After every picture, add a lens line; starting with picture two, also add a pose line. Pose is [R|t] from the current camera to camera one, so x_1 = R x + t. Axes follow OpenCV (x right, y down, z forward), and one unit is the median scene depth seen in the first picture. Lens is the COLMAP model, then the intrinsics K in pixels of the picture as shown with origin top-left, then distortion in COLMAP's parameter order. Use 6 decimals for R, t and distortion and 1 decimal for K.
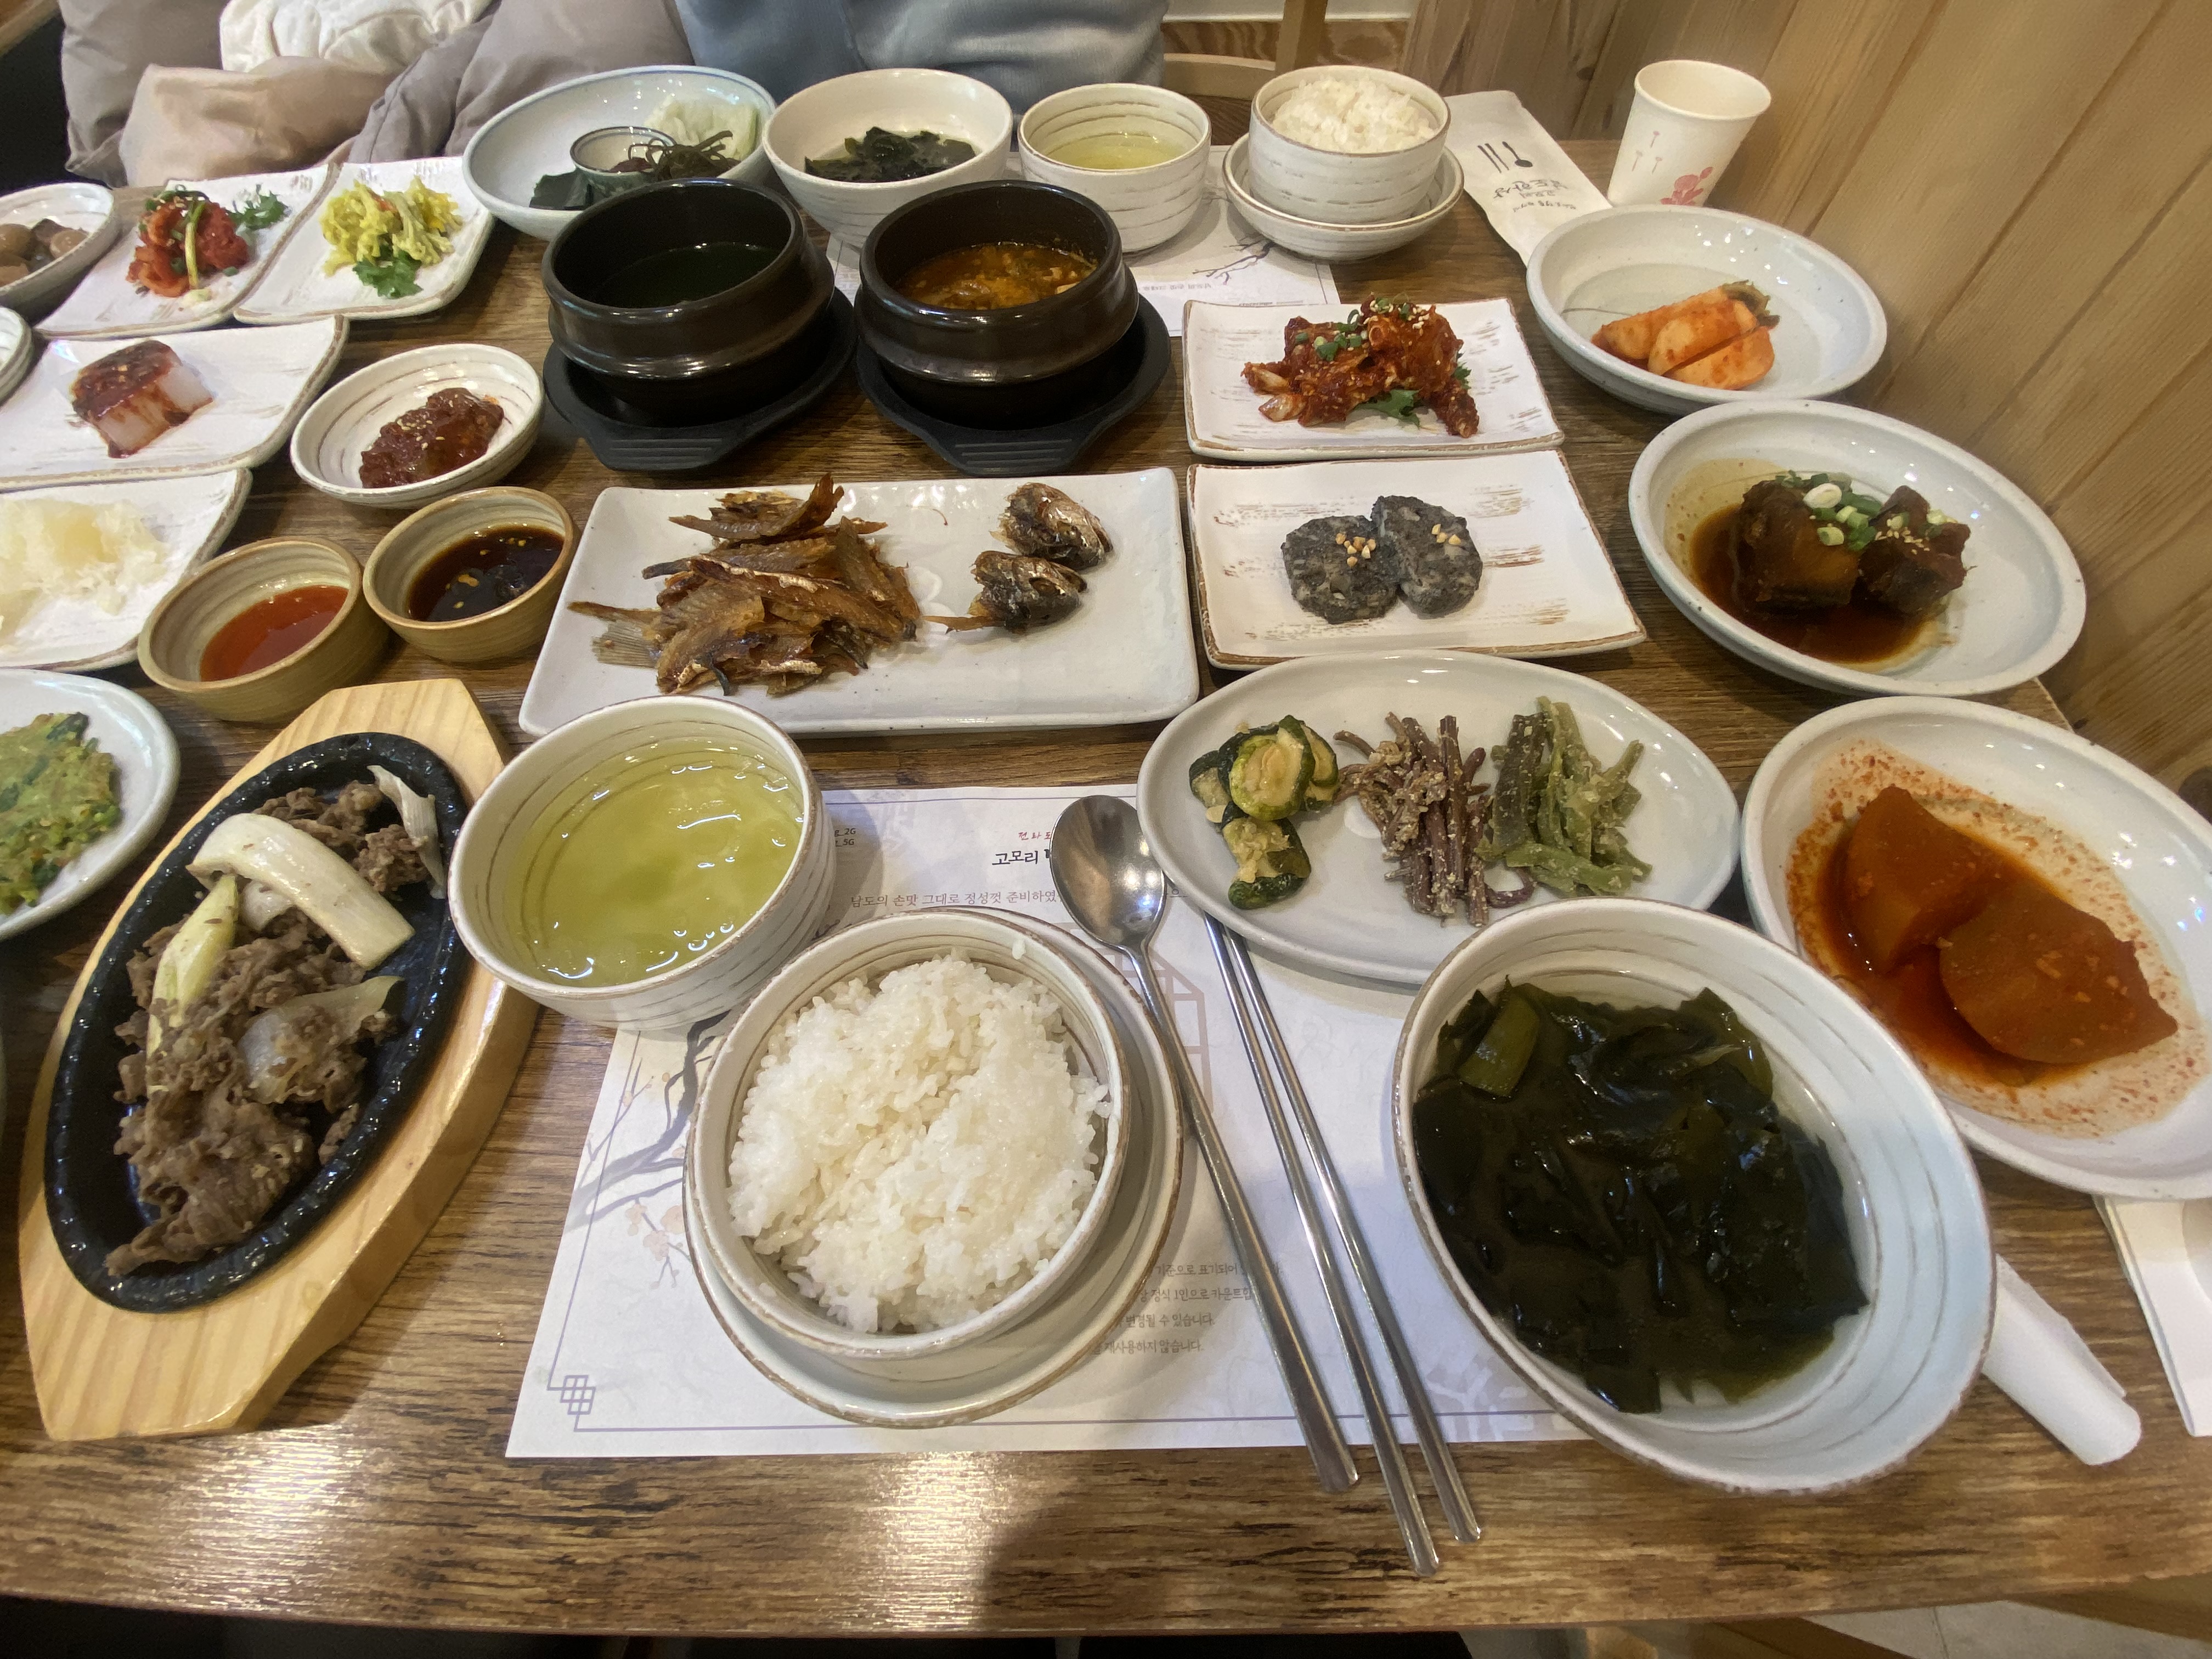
lens RADIAL K [[876.5, 0, 1106.0], [0, 876.5, 829.5], [0, 0, 1]] dist [0.009745, -0.016090]
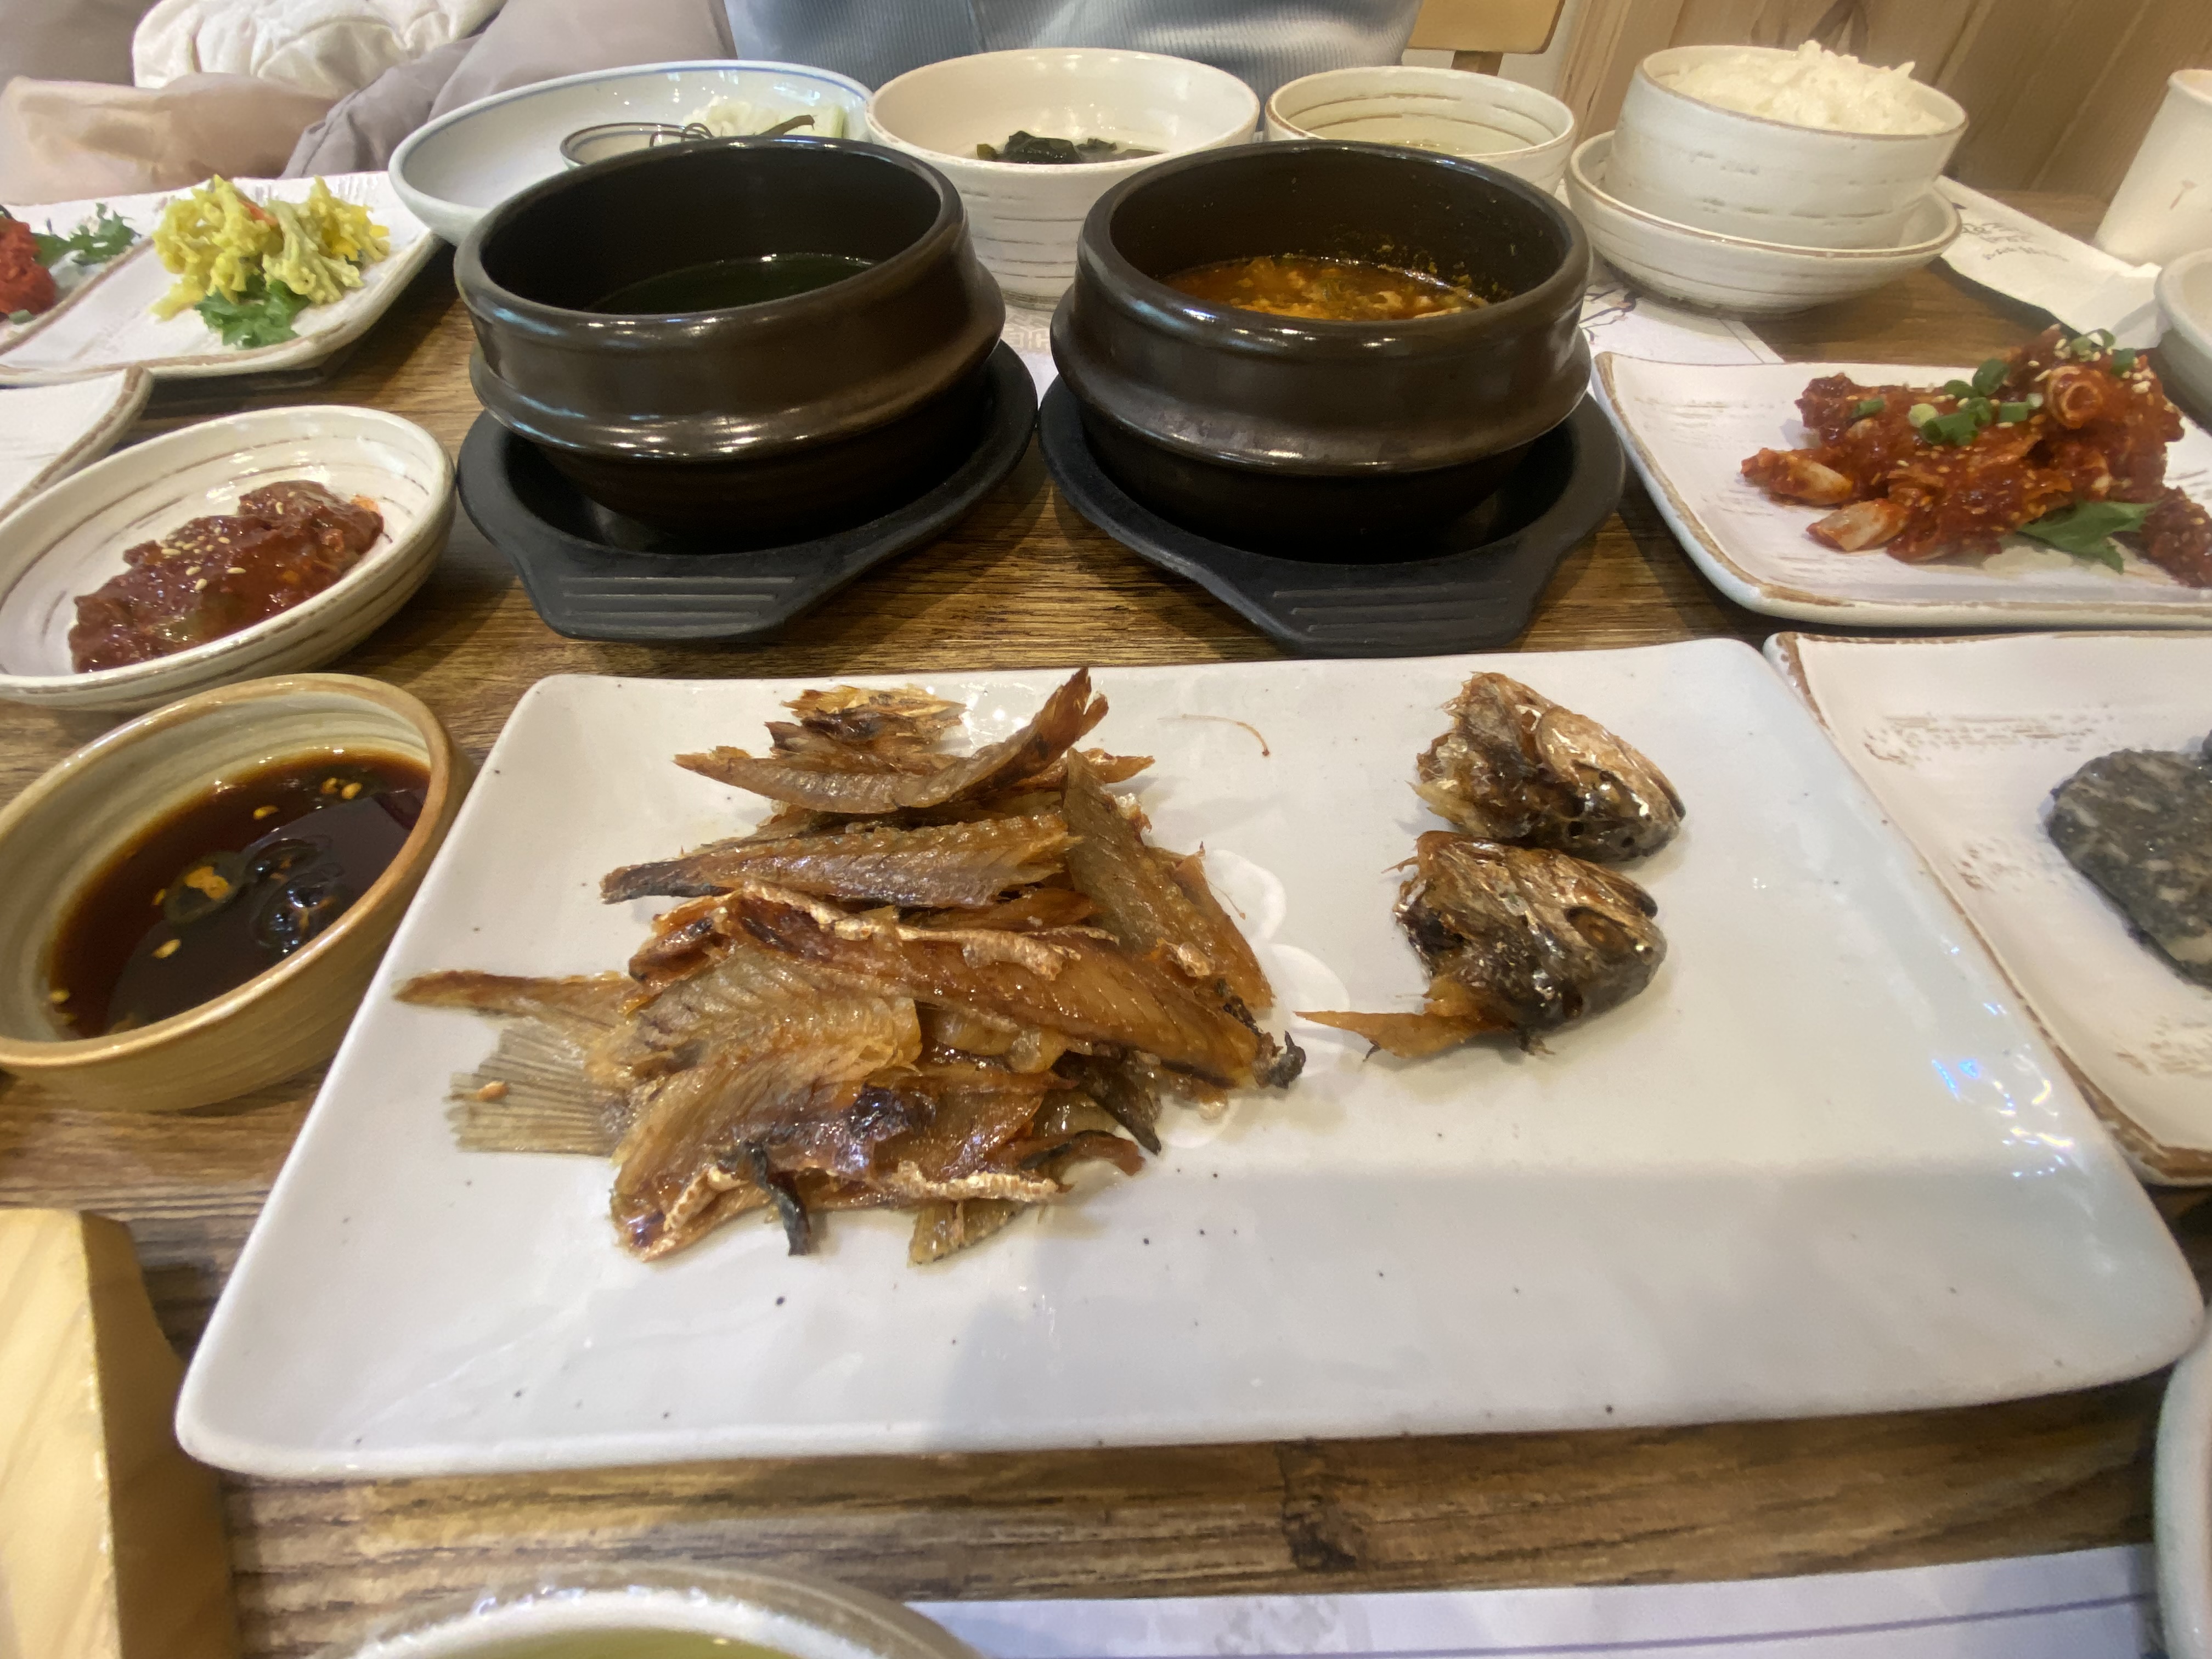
lens RADIAL K [[876.5, 0, 1106.0], [0, 876.5, 829.5], [0, 0, 1]] dist [0.009745, -0.016090]
pose [[0.999975, 0.004679, 0.005341, -0.280871], [-0.003947, 0.991534, -0.129791, -0.255683], [-0.005903, 0.129766, 0.991527, 0.561925]]
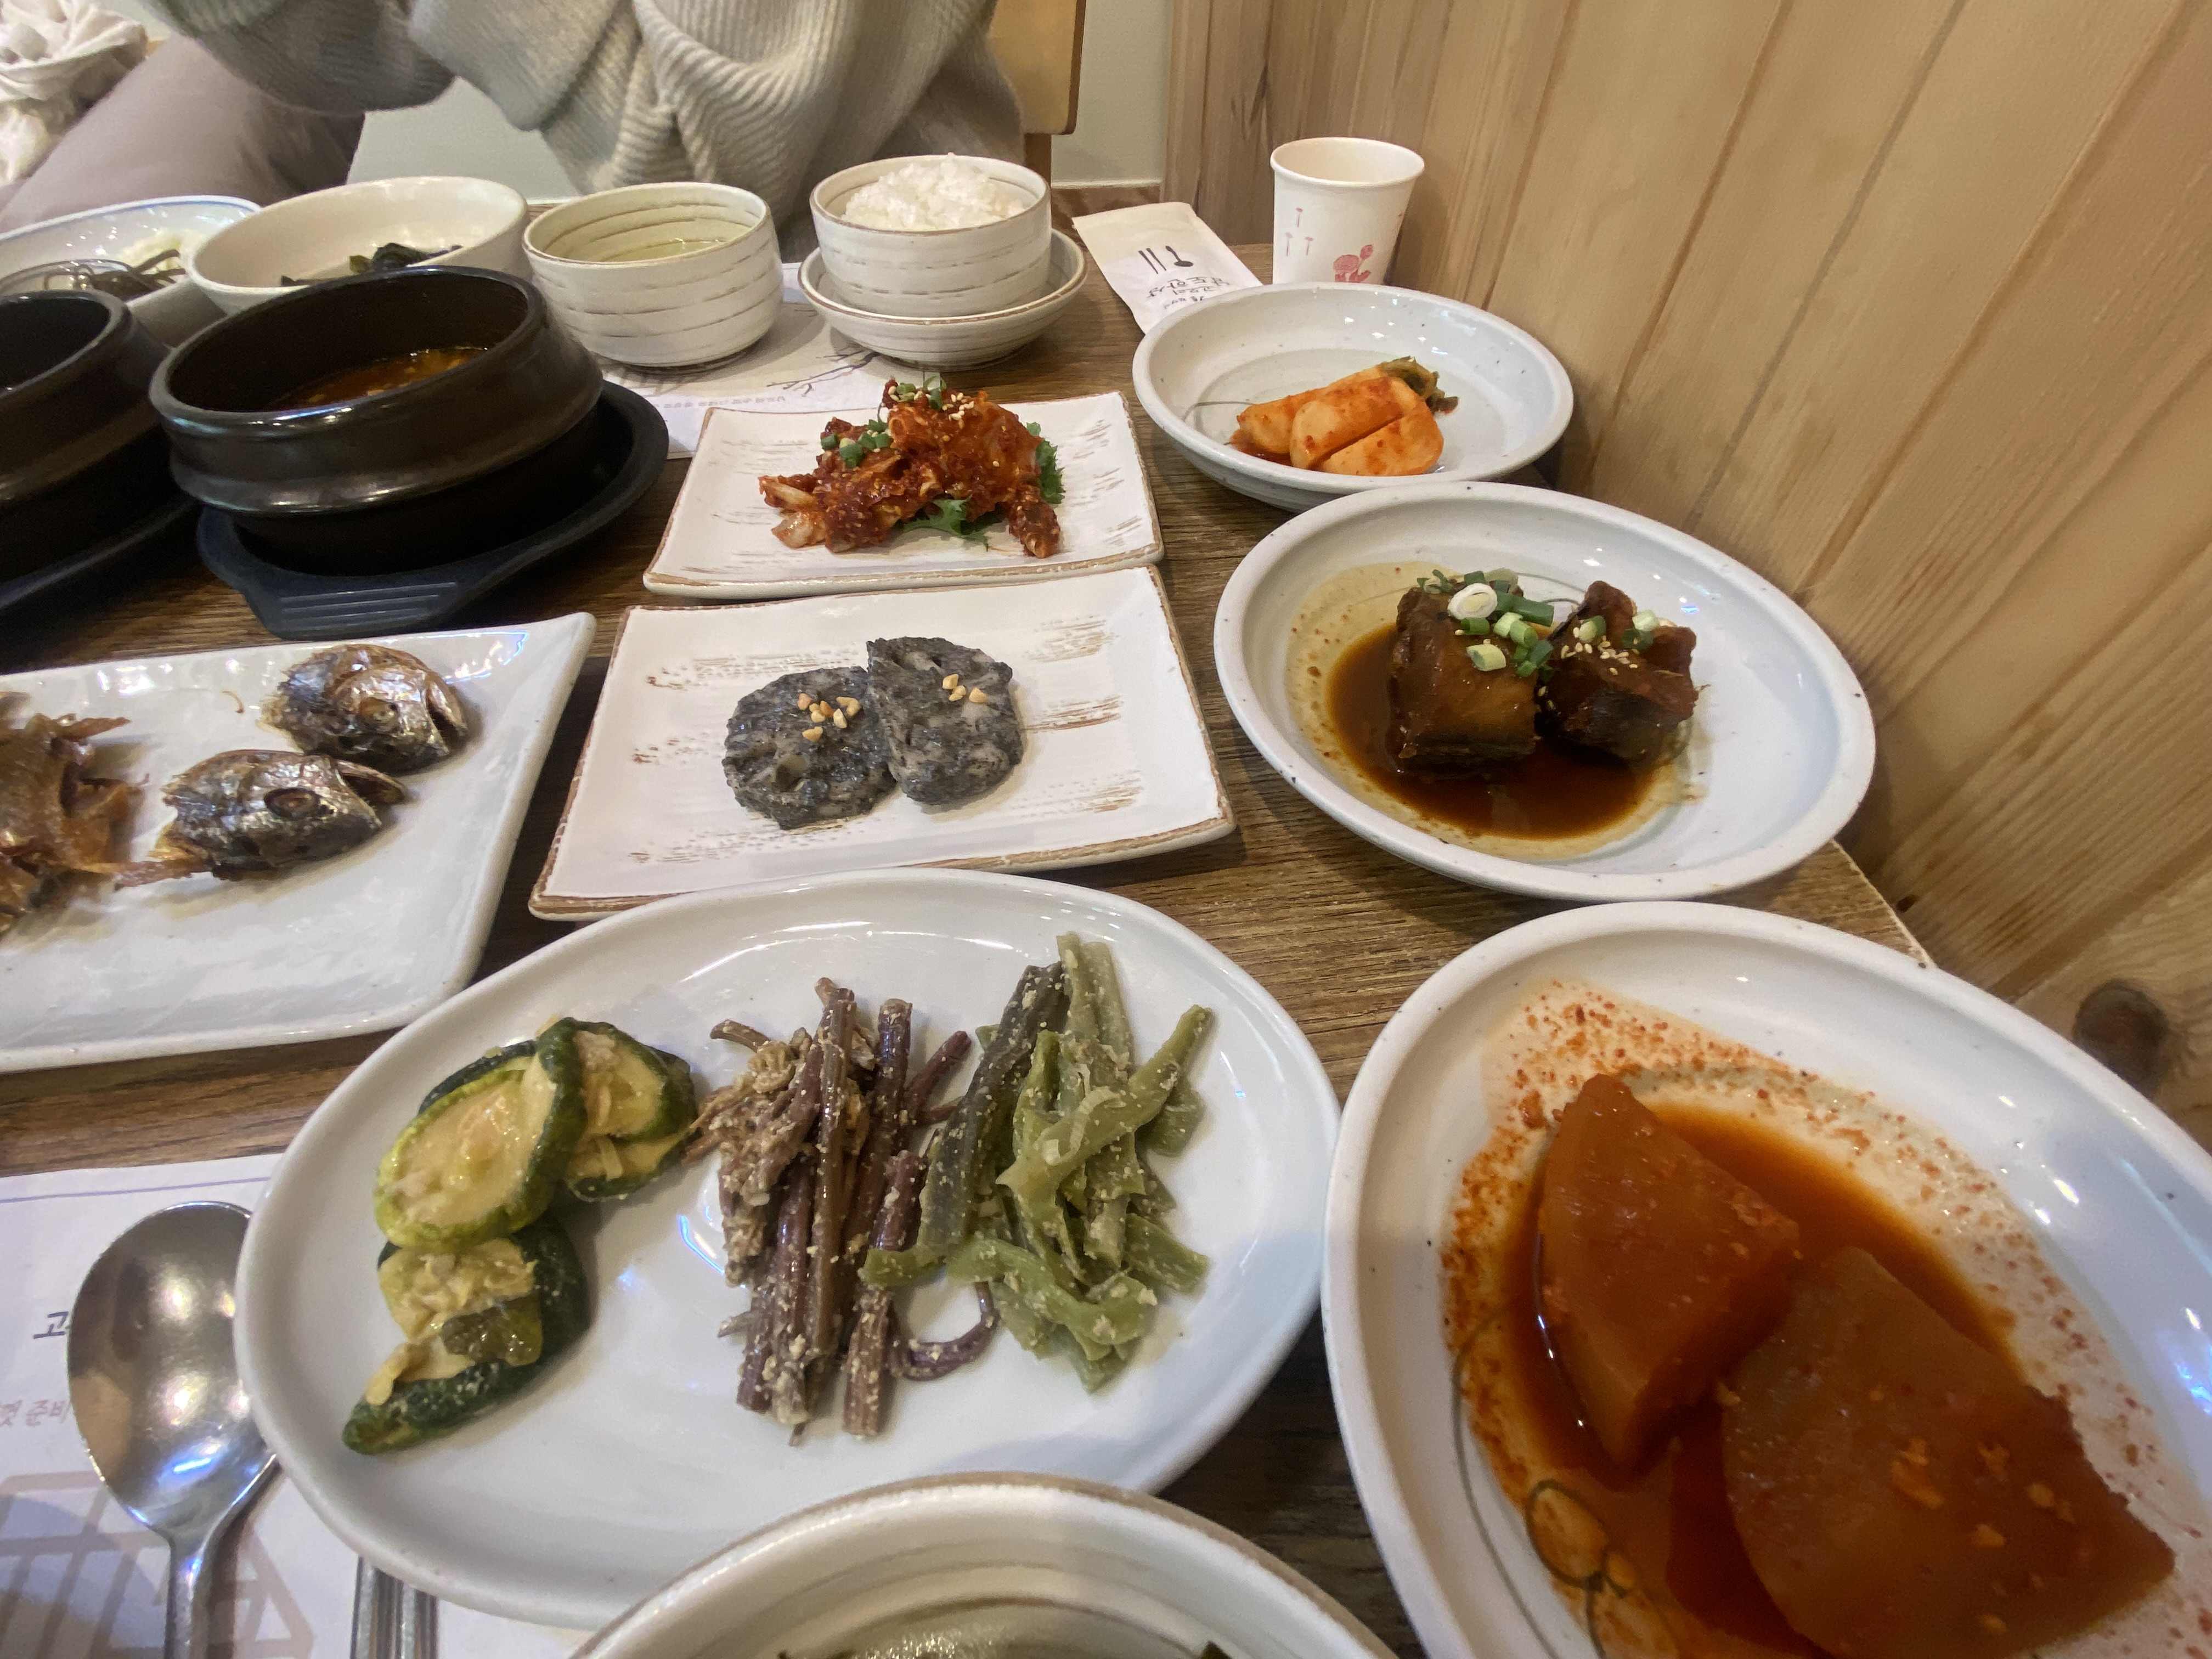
lens RADIAL K [[876.5, 0, 1106.0], [0, 876.5, 829.5], [0, 0, 1]] dist [0.009745, -0.016090]
pose [[0.994407, -0.069014, 0.079946, 0.419339], [0.080744, 0.984727, -0.154251, -0.111027], [-0.068079, 0.159844, 0.984792, 0.334689]]
